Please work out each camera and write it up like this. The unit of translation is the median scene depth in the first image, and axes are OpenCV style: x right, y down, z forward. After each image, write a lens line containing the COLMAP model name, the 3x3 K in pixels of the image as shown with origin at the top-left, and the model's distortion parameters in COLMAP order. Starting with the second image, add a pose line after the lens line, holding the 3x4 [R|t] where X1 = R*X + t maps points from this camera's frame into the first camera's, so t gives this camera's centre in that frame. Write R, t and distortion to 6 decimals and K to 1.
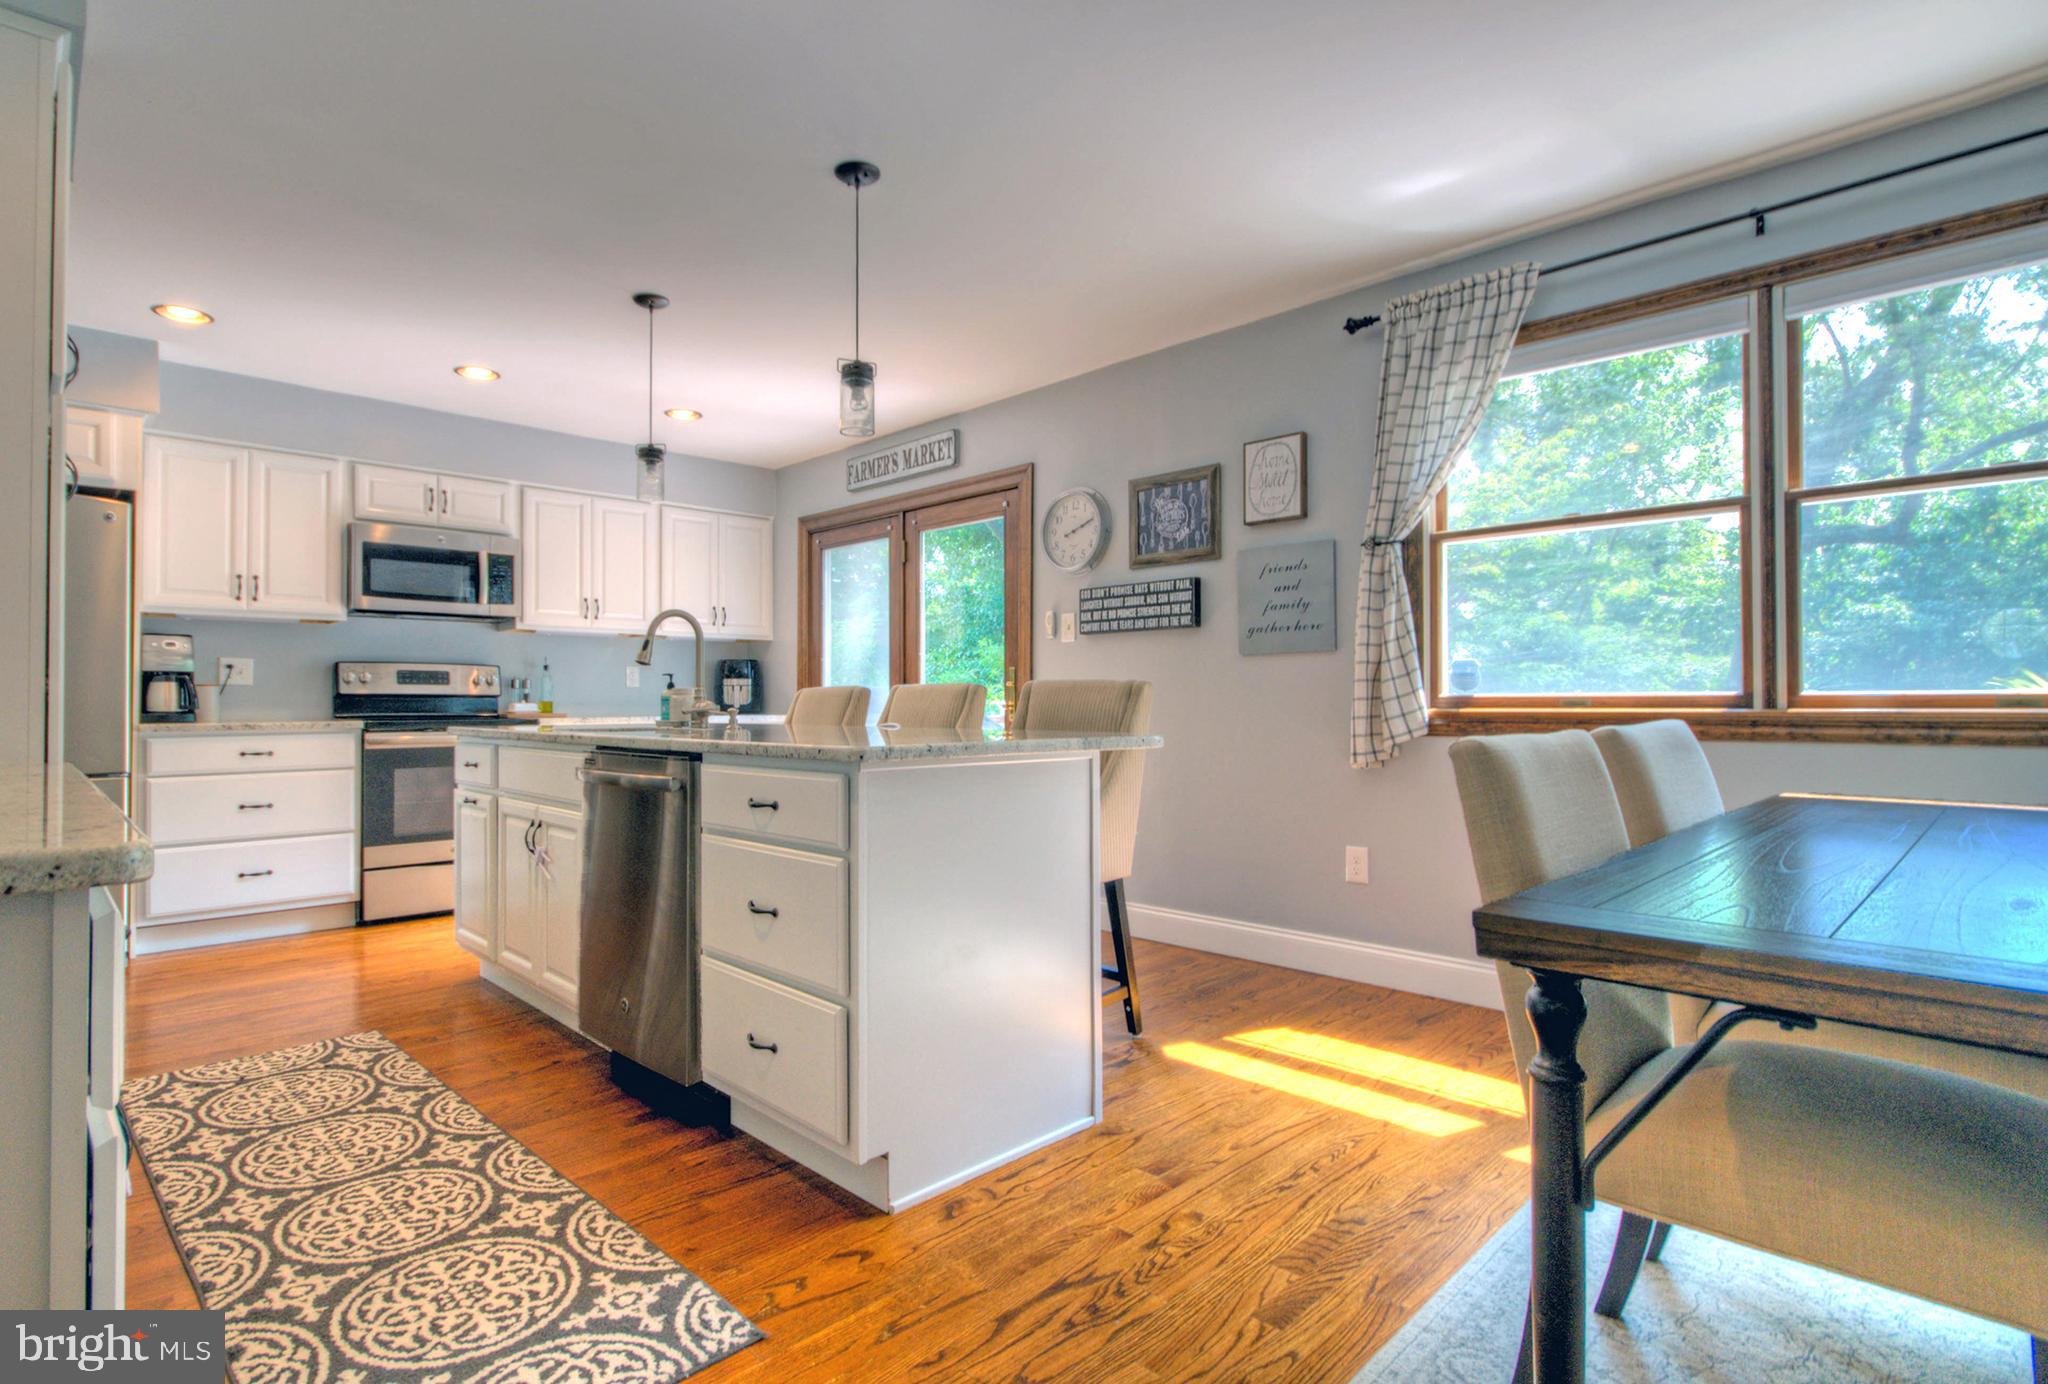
lens RADIAL K [[1035.0, 0, 989.1], [0, 1035.0, 689.2], [0, 0, 1]] dist [0.001022, 0.000708]
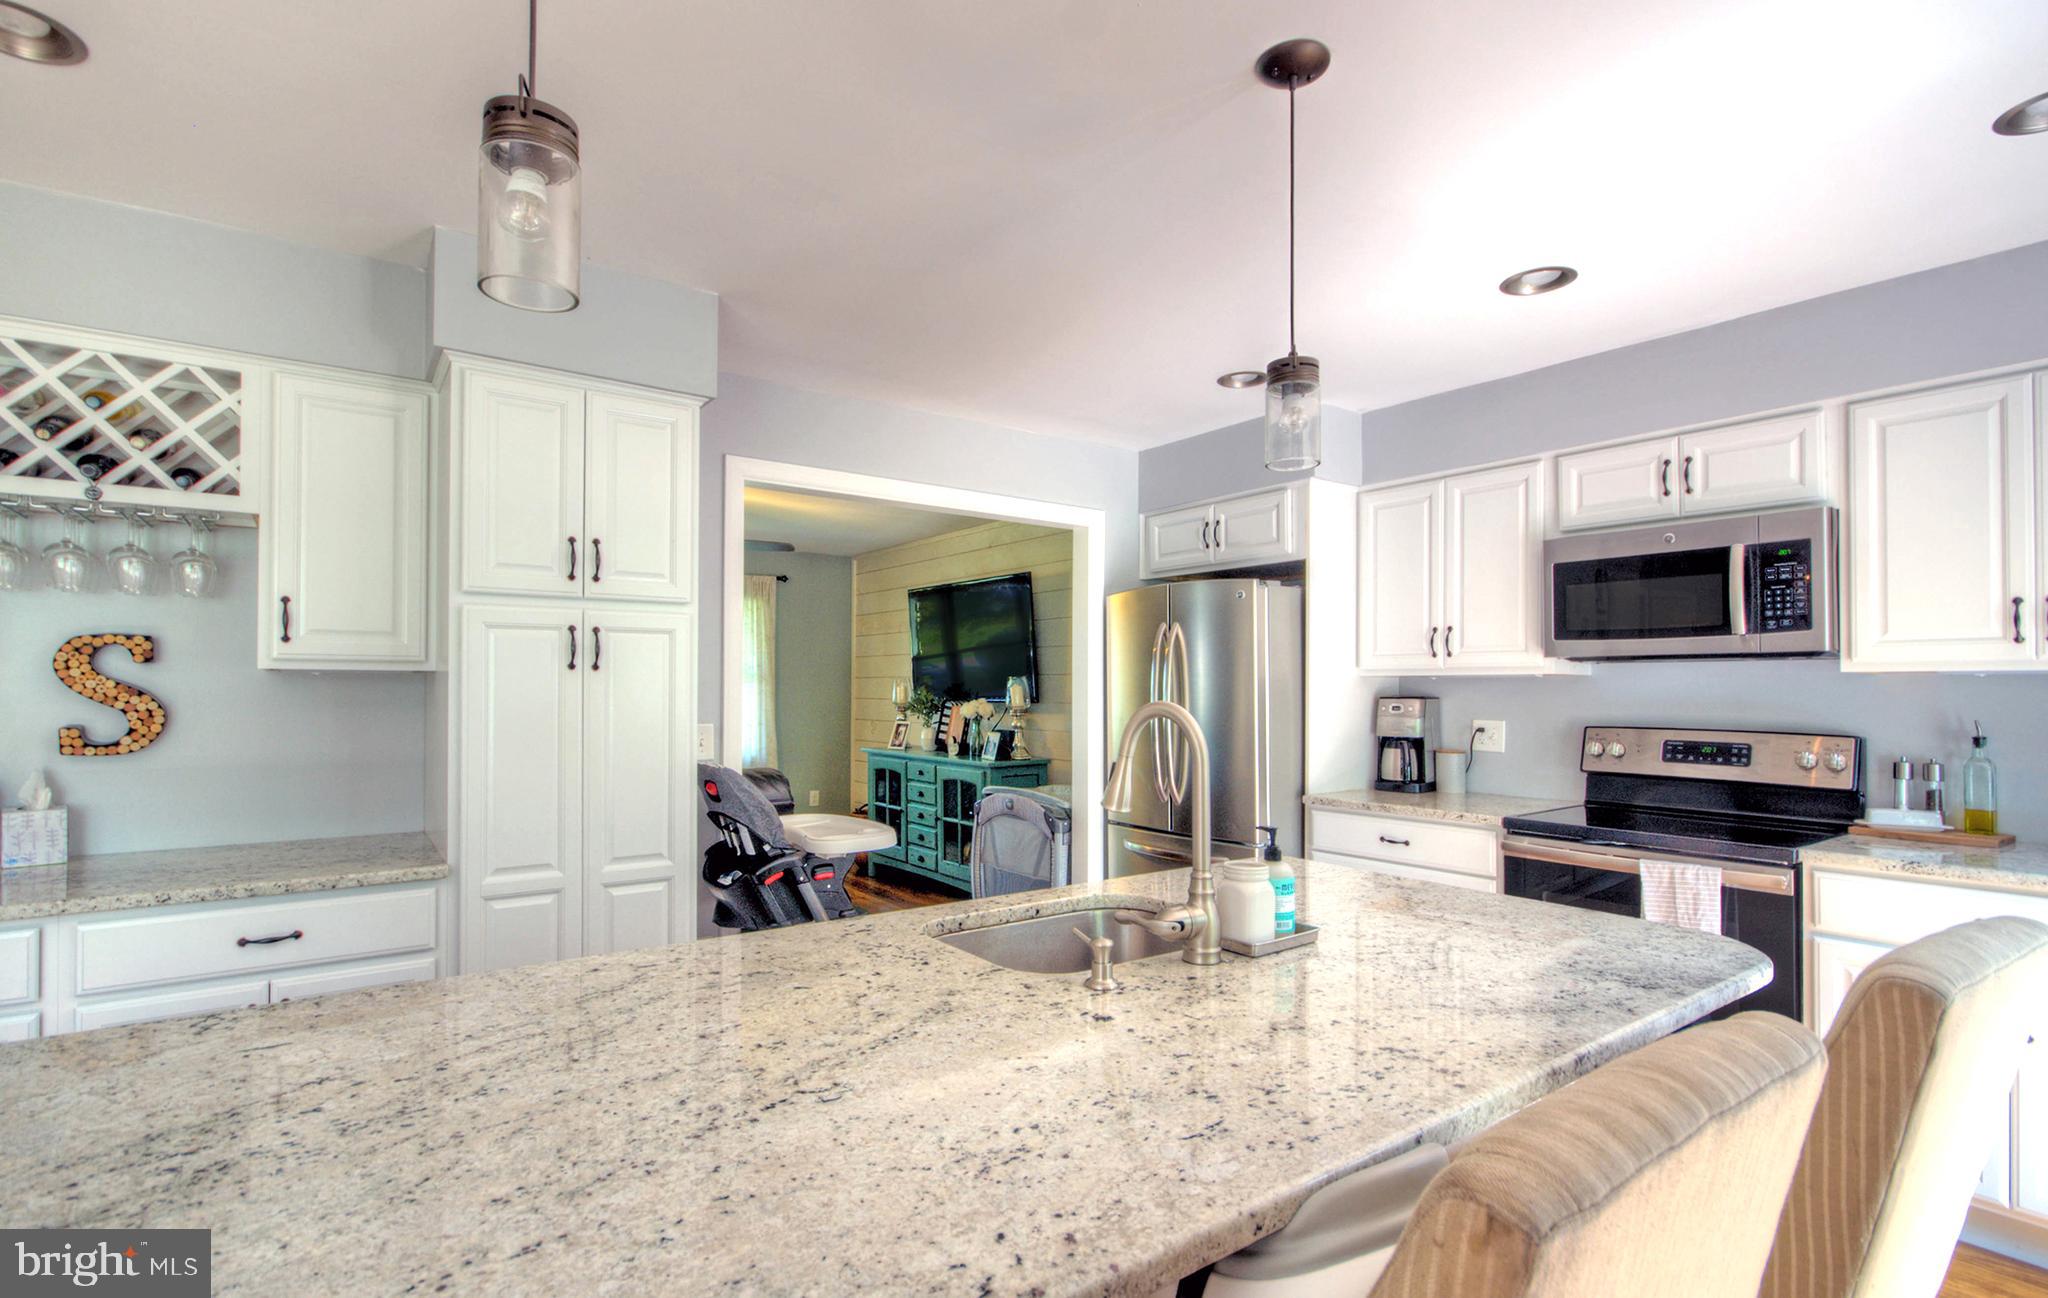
lens RADIAL K [[969.2, 0, 988.6], [0, 969.2, 672.4], [0, 0, 1]] dist [-0.002694, -0.000260]
pose [[-0.140681, -0.013242, -0.989966, 0.135748], [0.008673, 0.999856, -0.014607, -0.070100], [0.990017, -0.010641, -0.140546, 0.811347]]
